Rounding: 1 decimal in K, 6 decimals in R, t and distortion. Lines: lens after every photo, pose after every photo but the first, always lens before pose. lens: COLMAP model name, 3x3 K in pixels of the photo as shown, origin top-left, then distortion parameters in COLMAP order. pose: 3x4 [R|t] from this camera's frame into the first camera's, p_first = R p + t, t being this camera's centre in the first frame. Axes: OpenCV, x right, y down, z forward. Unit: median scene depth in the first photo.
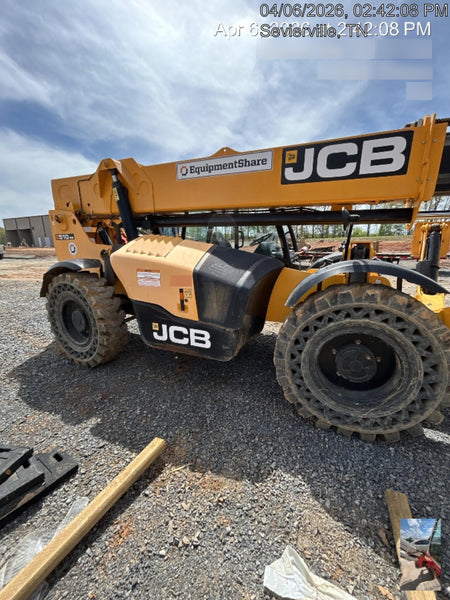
lens RADIAL K [[243.6, 0, 231.3], [0, 243.6, 303.3], [0, 0, 1]] dist [-0.001972, -0.000042]
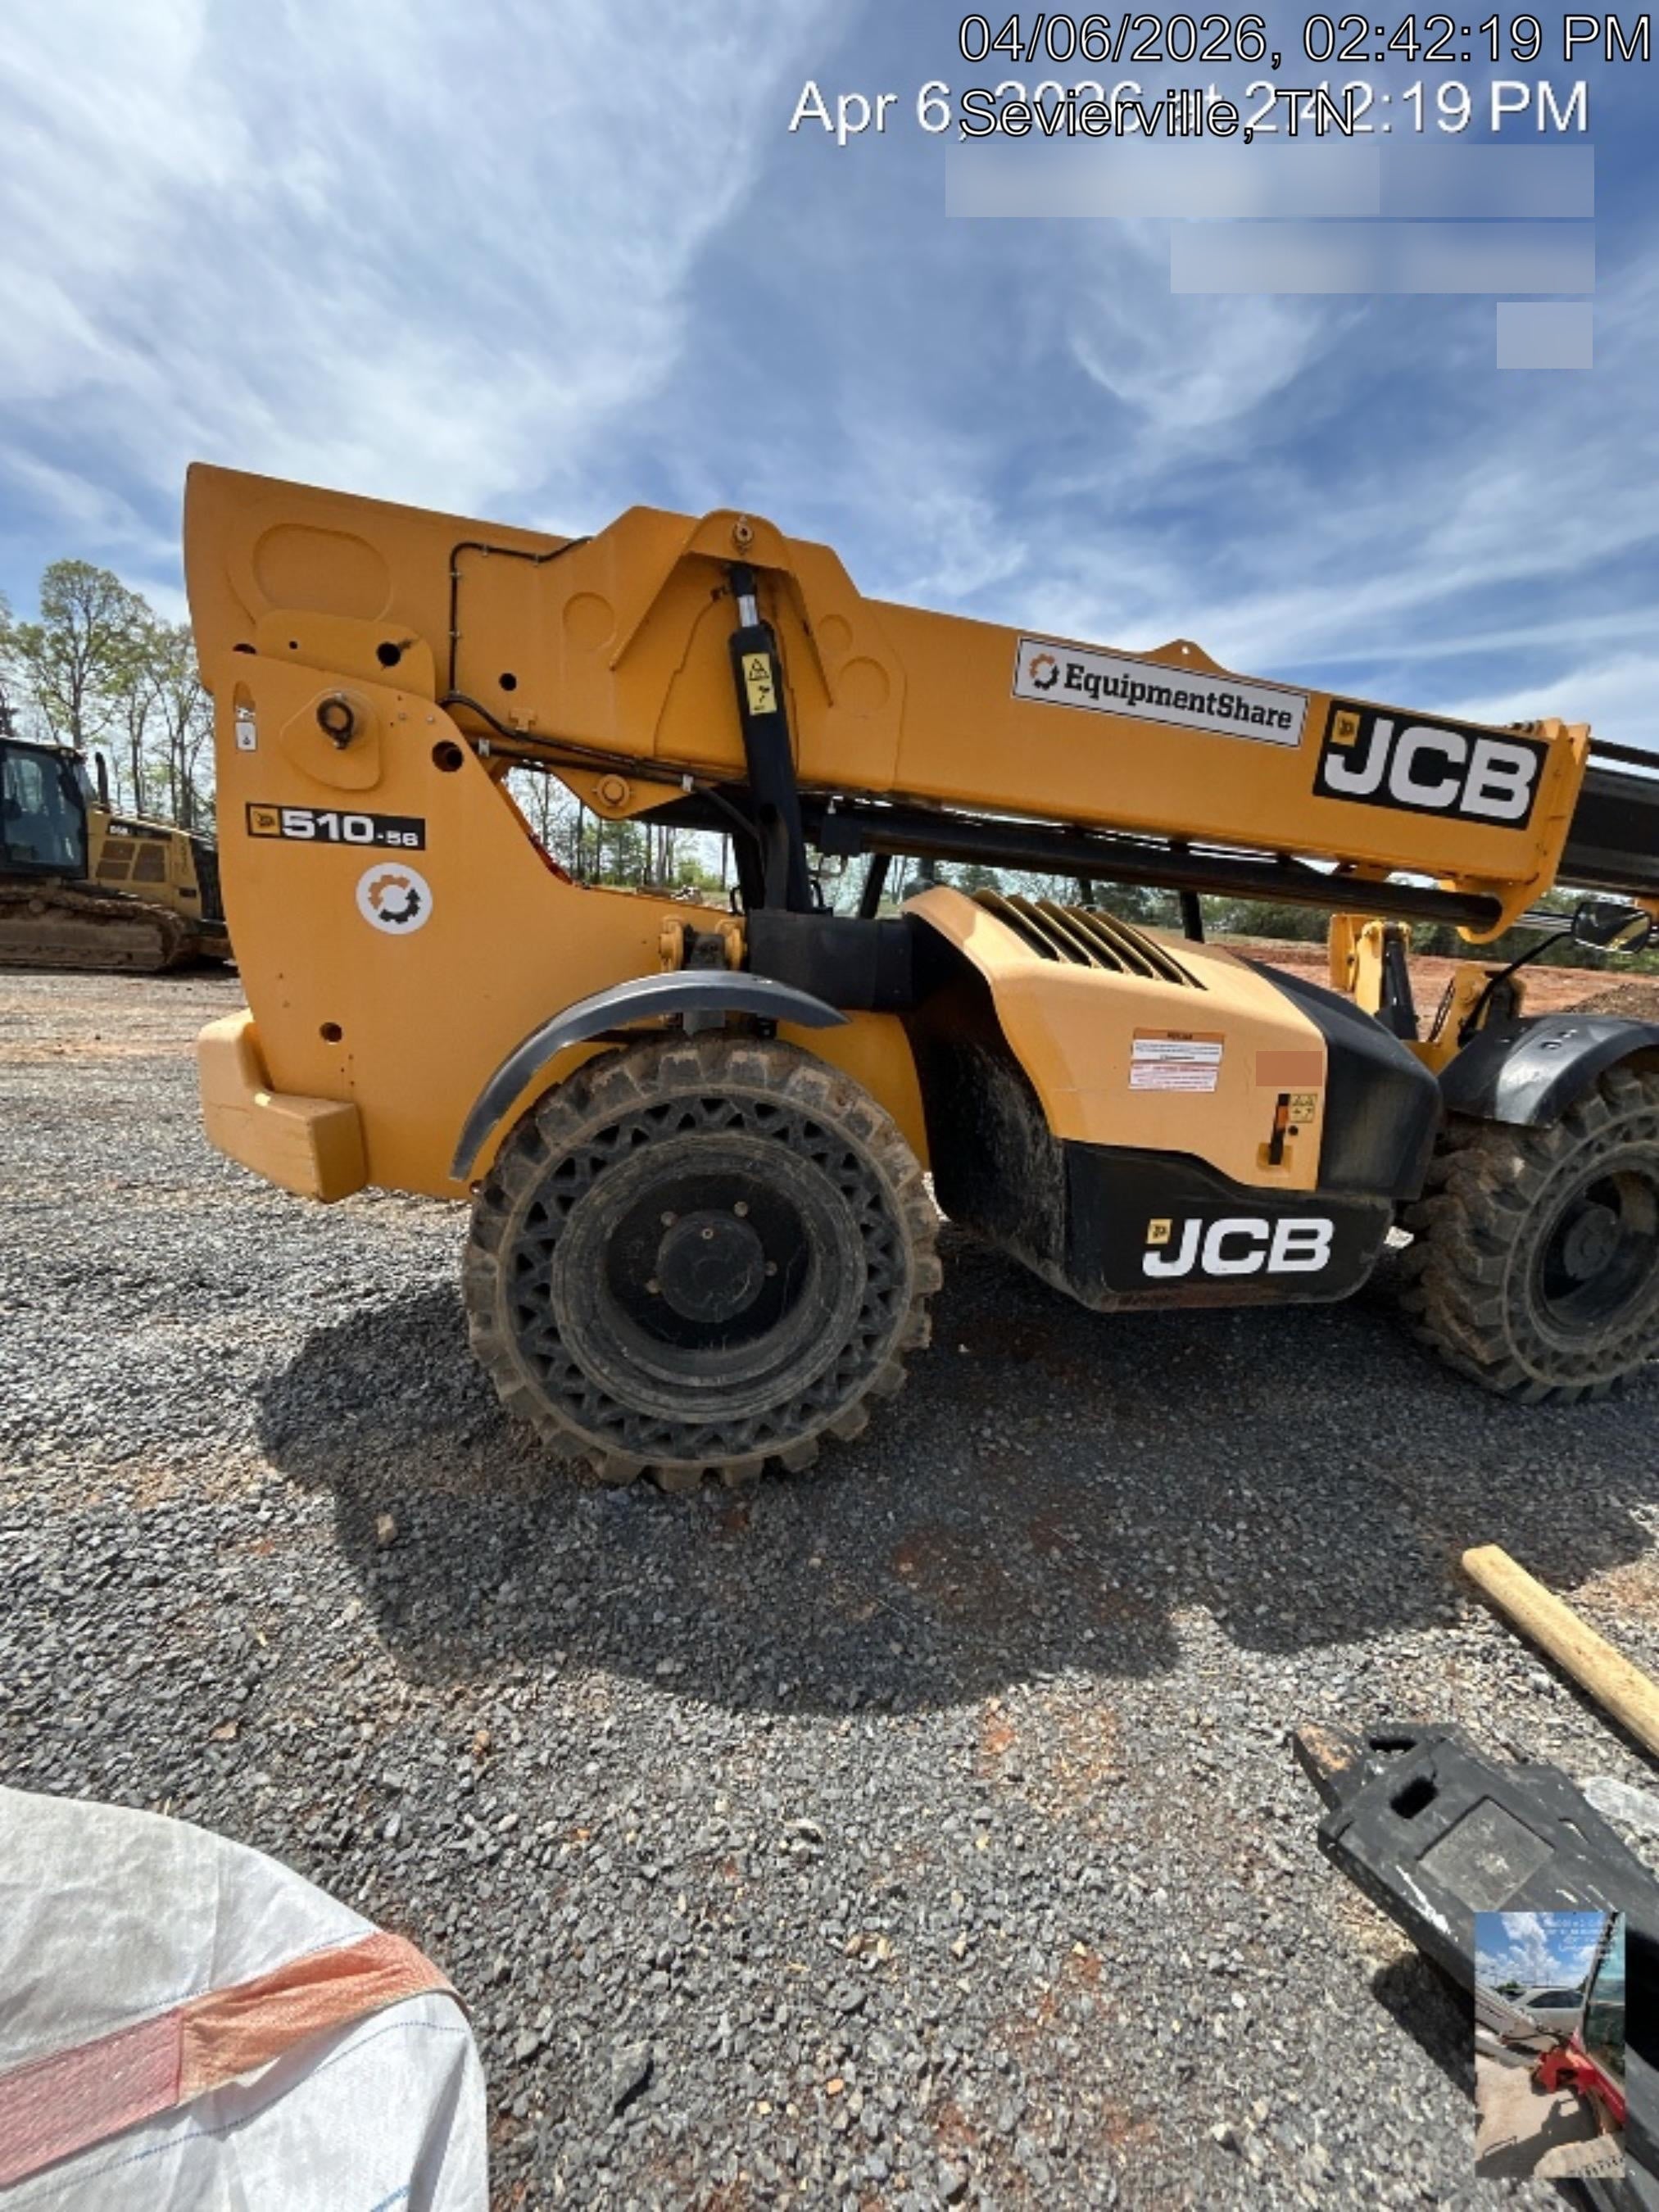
lens RADIAL K [[932.3, 0, 823.0], [0, 932.3, 1119.7], [0, 0, 1]] dist [-0.001233, 0.000272]
pose [[0.772258, -0.063621, 0.632116, -1.302892], [0.066404, 0.997607, 0.019281, -0.082072], [-0.631829, 0.027085, 0.774634, 0.411130]]
